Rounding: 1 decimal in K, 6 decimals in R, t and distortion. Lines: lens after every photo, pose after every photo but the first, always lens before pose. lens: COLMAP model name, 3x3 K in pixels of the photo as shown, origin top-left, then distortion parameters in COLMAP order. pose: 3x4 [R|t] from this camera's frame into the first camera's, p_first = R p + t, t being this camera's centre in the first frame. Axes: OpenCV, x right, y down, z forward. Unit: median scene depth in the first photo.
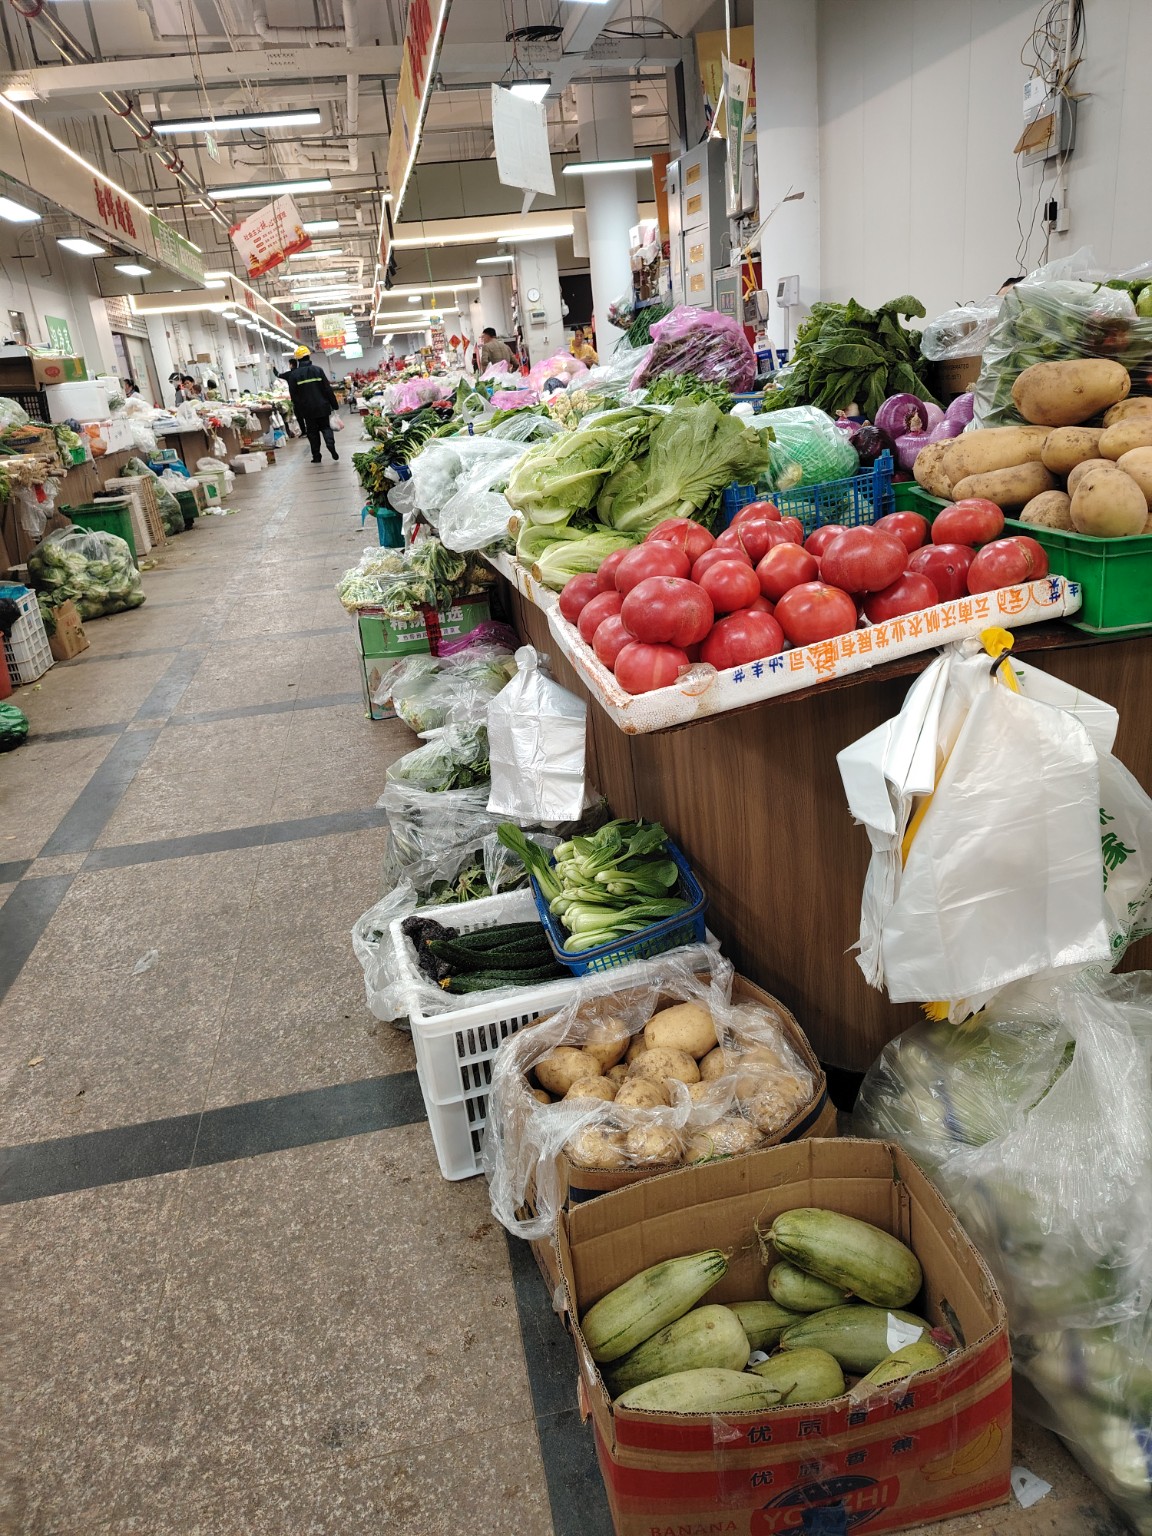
lens RADIAL K [[1072.6, 0, 578.7], [0, 1072.6, 767.8], [0, 0, 1]] dist [-0.002527, -0.000366]
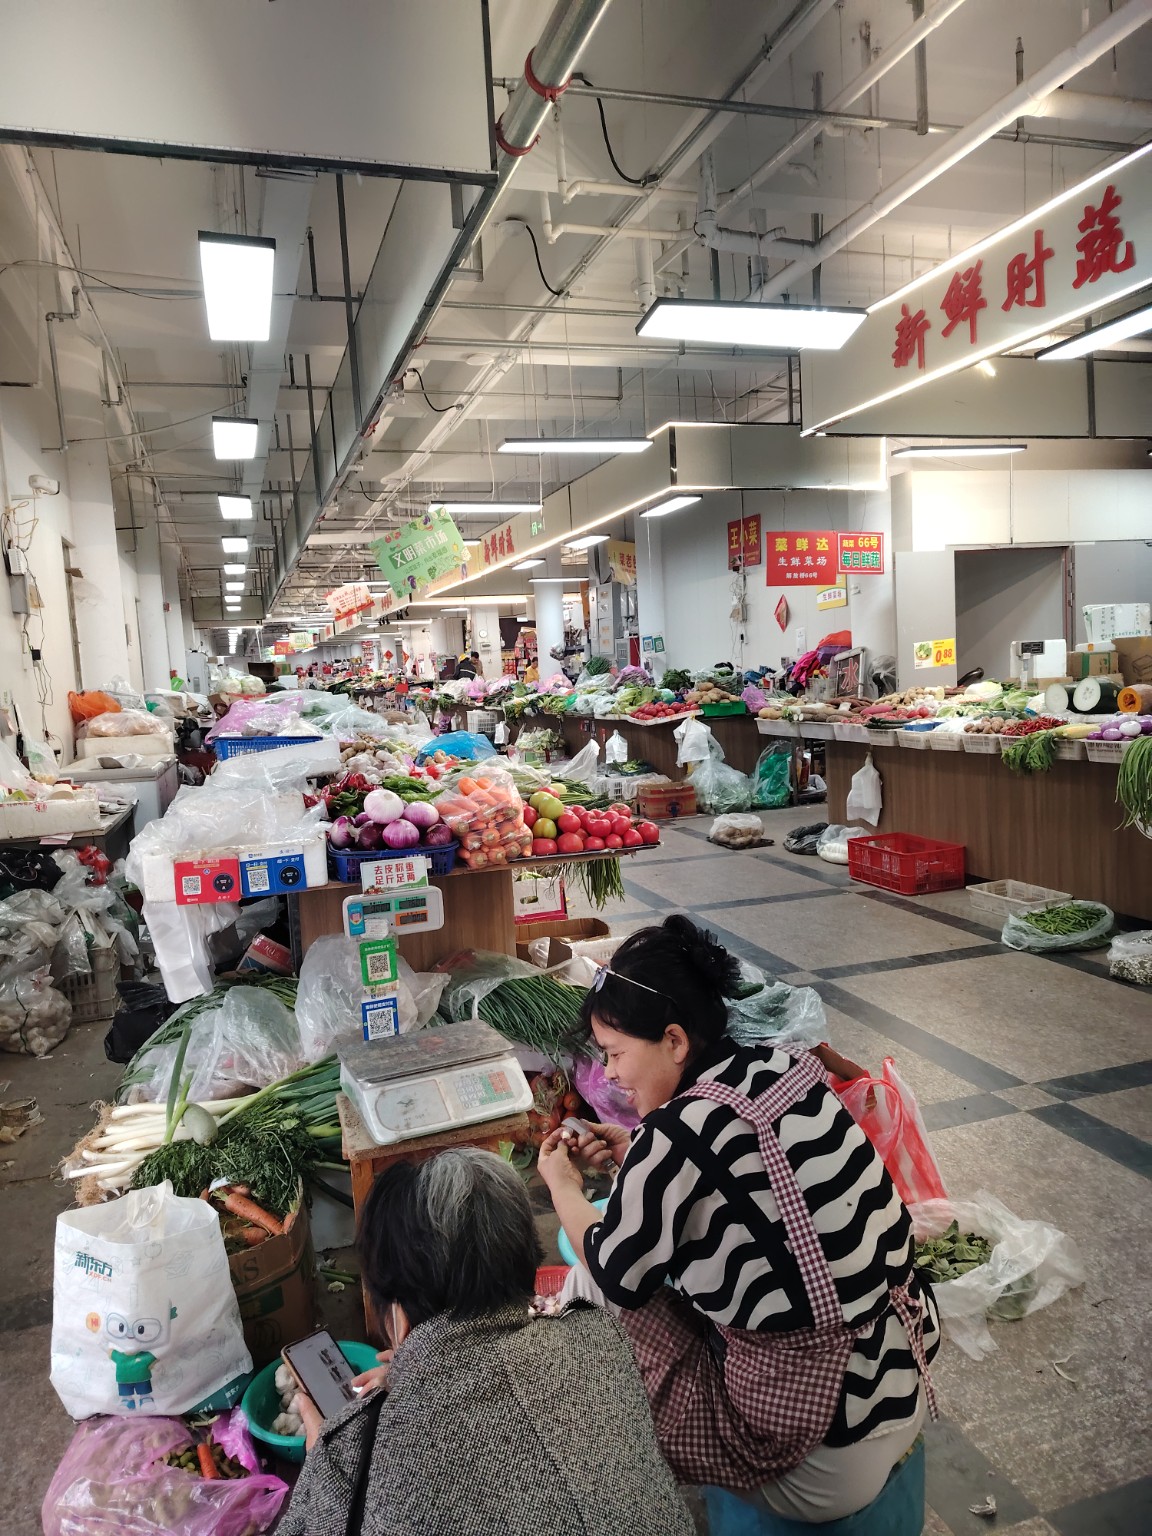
lens RADIAL K [[1072.6, 0, 576.4], [0, 1072.6, 769.5], [0, 0, 1]] dist [-0.002527, -0.000366]
pose [[0.990757, 0.031623, 0.131910, -0.401953], [0.005329, 0.962622, -0.270795, 0.649567], [-0.135543, 0.268995, 0.953556, -1.706440]]
